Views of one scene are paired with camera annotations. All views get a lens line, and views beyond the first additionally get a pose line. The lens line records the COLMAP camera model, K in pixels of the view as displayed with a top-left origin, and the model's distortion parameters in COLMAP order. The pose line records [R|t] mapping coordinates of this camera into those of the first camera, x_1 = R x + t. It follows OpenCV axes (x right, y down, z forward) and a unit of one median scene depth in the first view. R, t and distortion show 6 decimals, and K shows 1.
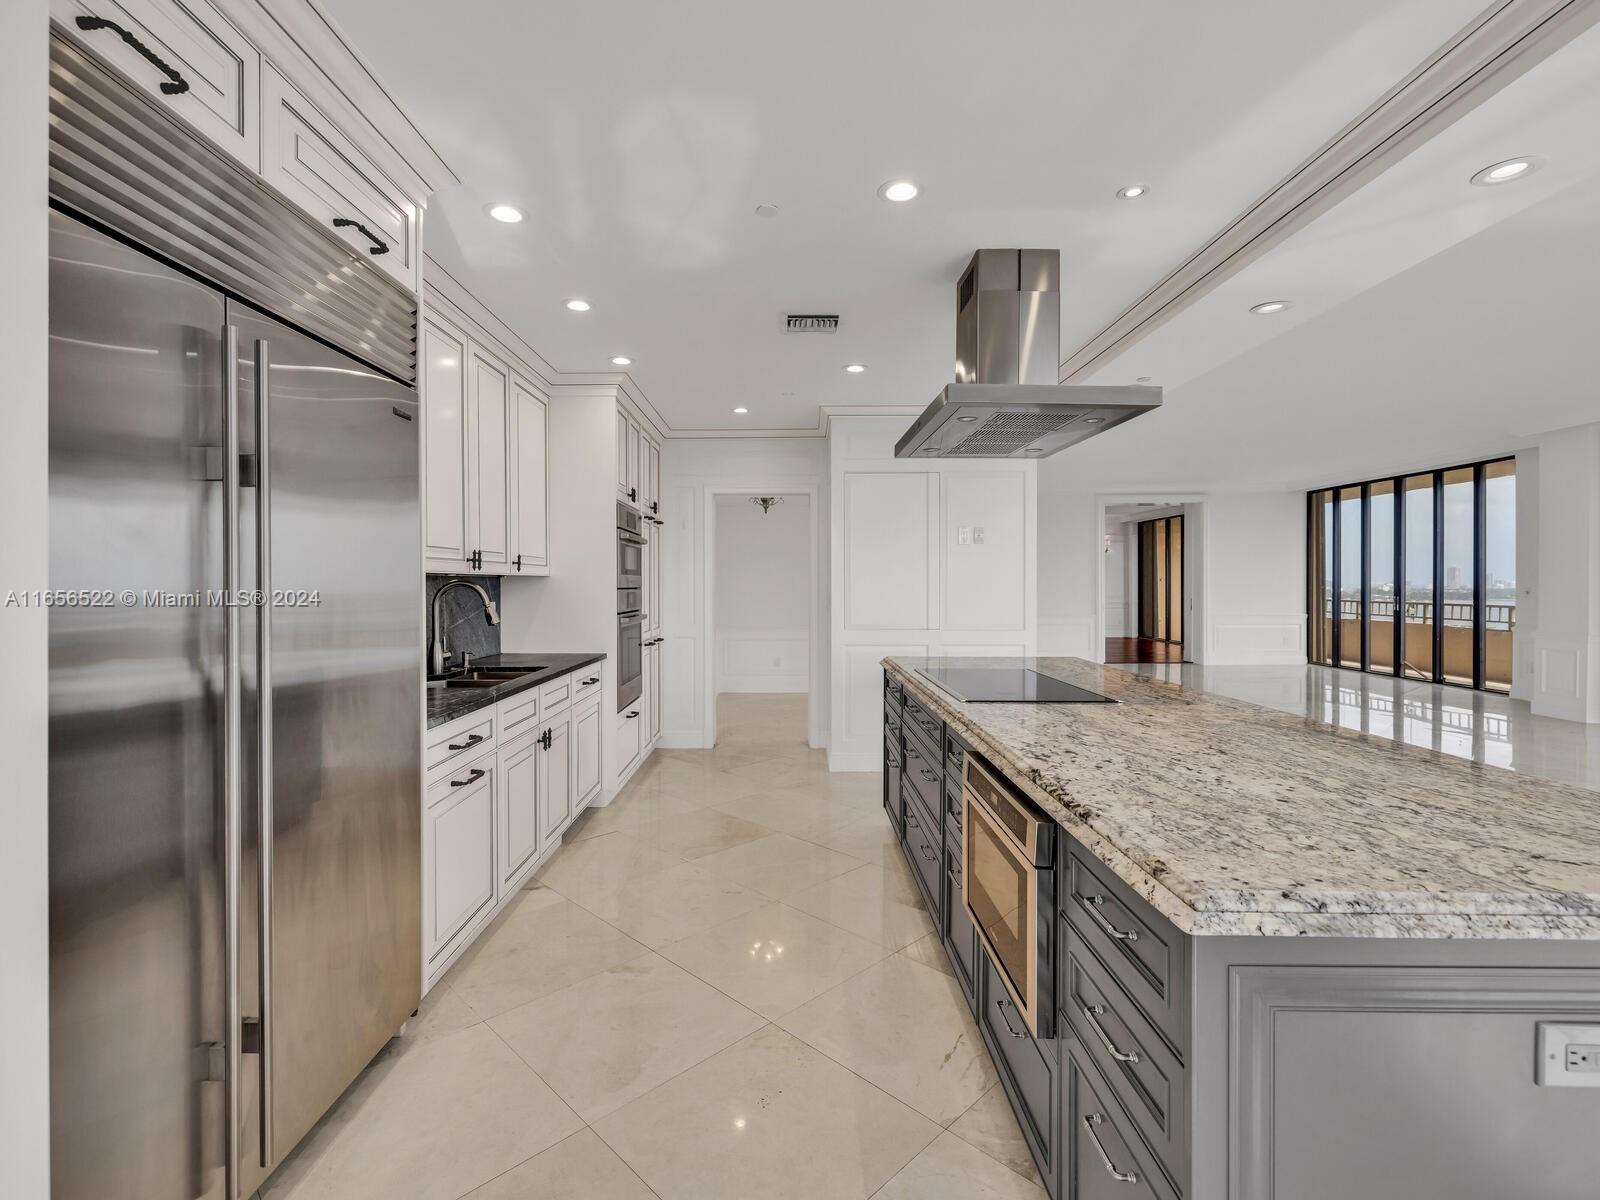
lens RADIAL K [[734.5, 0, 780.5], [0, 734.5, 587.9], [0, 0, 1]] dist [-0.027033, 0.005920]
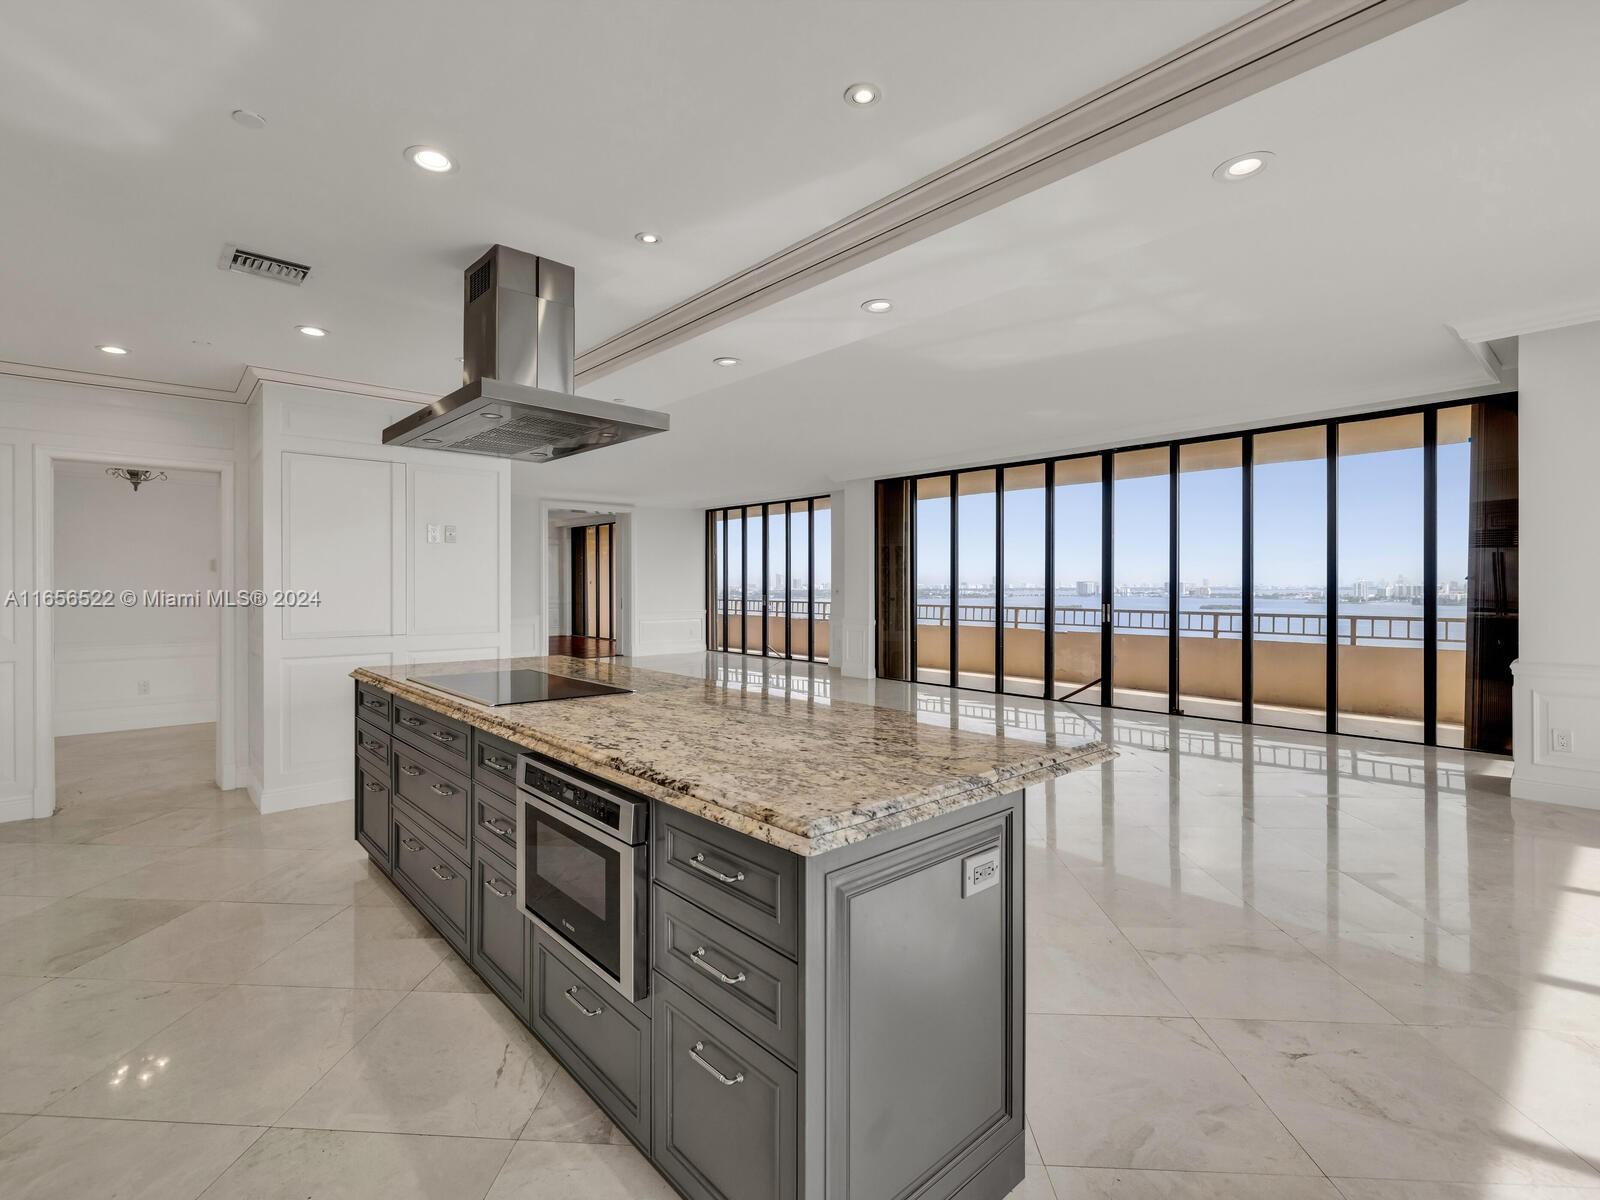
lens RADIAL K [[734.5, 0, 780.5], [0, 734.5, 587.9], [0, 0, 1]] dist [-0.027033, 0.005920]
pose [[0.733650, -0.000953, 0.679527, -0.106853], [0.002128, 0.999997, -0.000896, -0.000264], [-0.679524, 0.002103, 0.733650, 0.022341]]
